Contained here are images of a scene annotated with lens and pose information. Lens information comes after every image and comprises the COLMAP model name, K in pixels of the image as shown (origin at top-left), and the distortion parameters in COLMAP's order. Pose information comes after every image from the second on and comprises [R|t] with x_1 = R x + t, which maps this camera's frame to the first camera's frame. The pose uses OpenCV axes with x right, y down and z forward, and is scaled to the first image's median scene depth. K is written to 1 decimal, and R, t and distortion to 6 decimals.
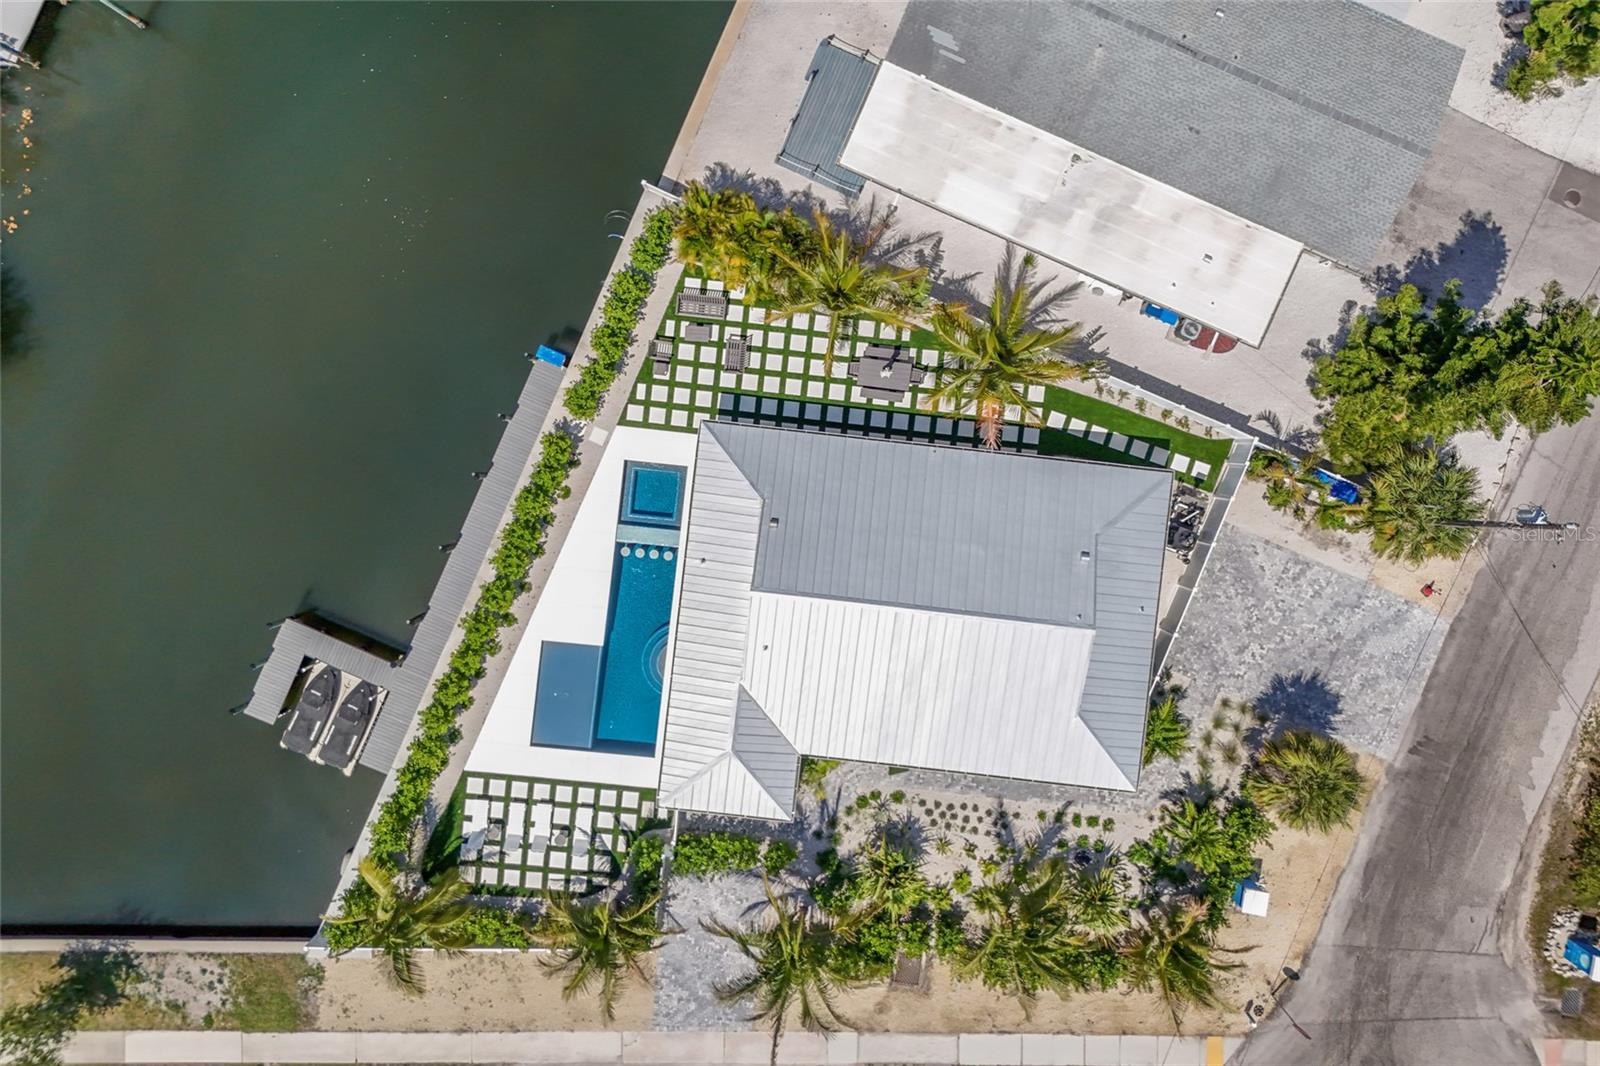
lens RADIAL K [[1154.0, 0, 800.0], [0, 1154.0, 533.0], [0, 0, 1]] dist [0.074624, -0.084106]
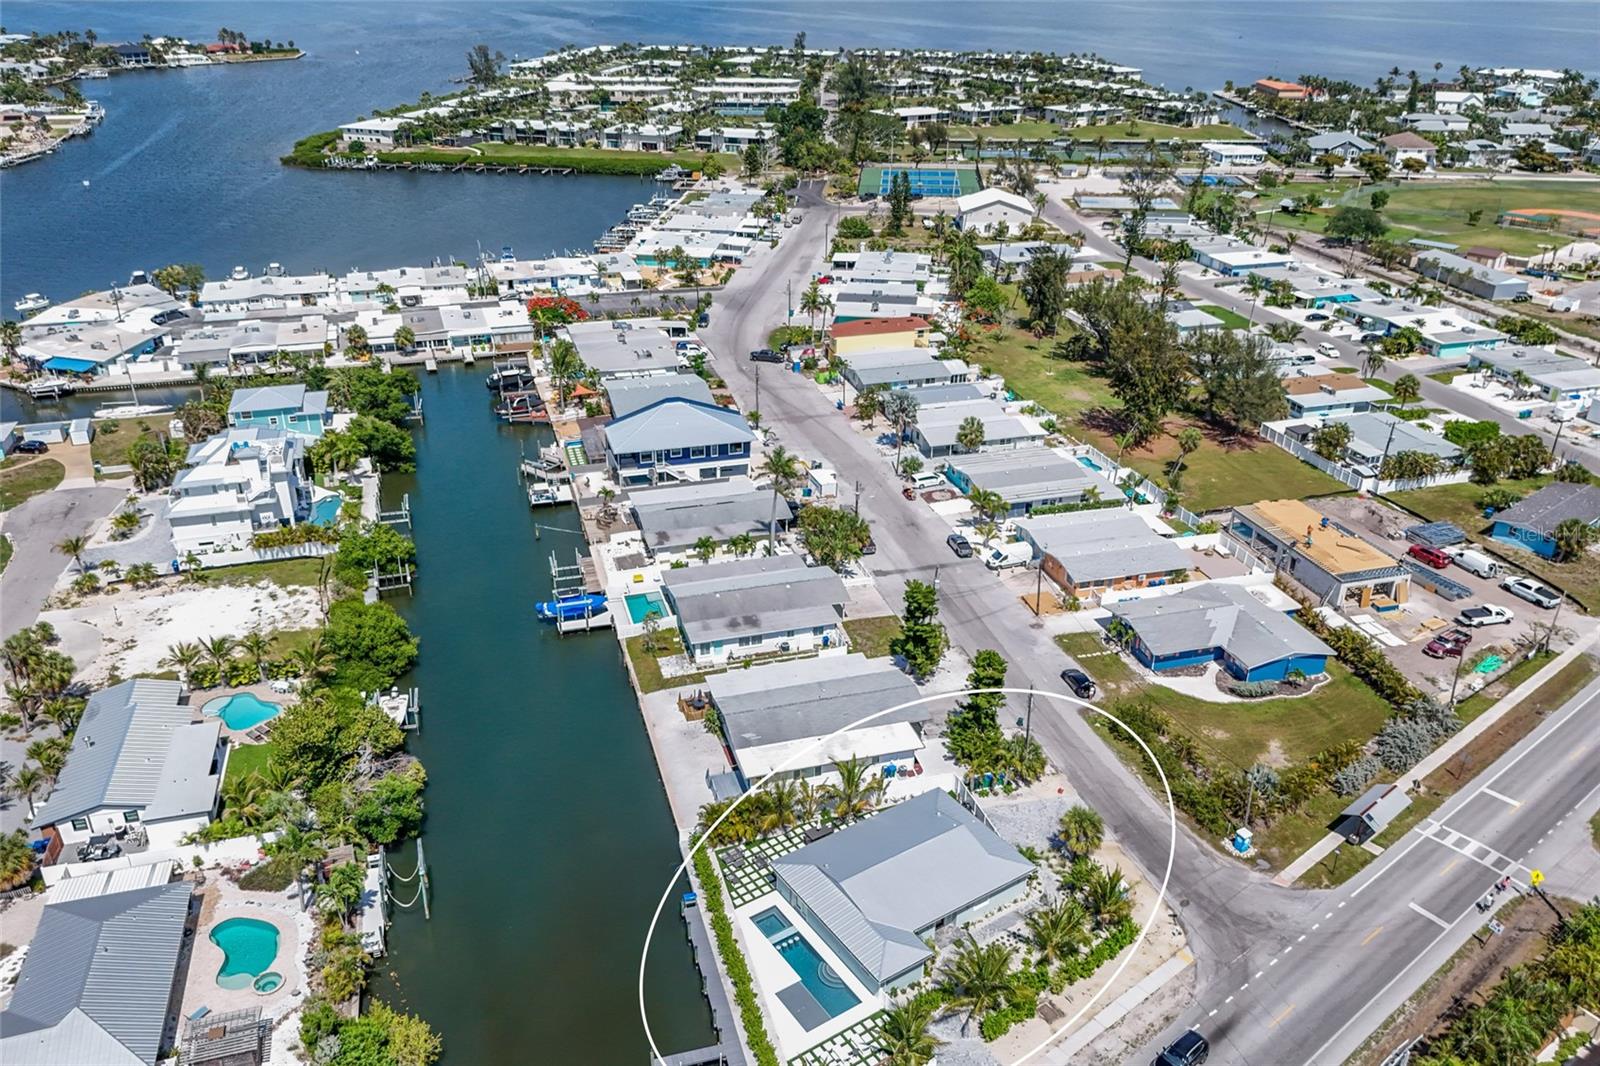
lens RADIAL K [[1177.7, 0, 773.8], [0, 1177.7, 533.3], [0, 0, 1]] dist [0.064788, -0.094916]
pose [[0.773999, -0.287098, 0.564359, -1.079297], [0.632976, 0.327791, -0.701352, 1.178102], [0.016365, 0.900071, 0.435435, -0.482397]]
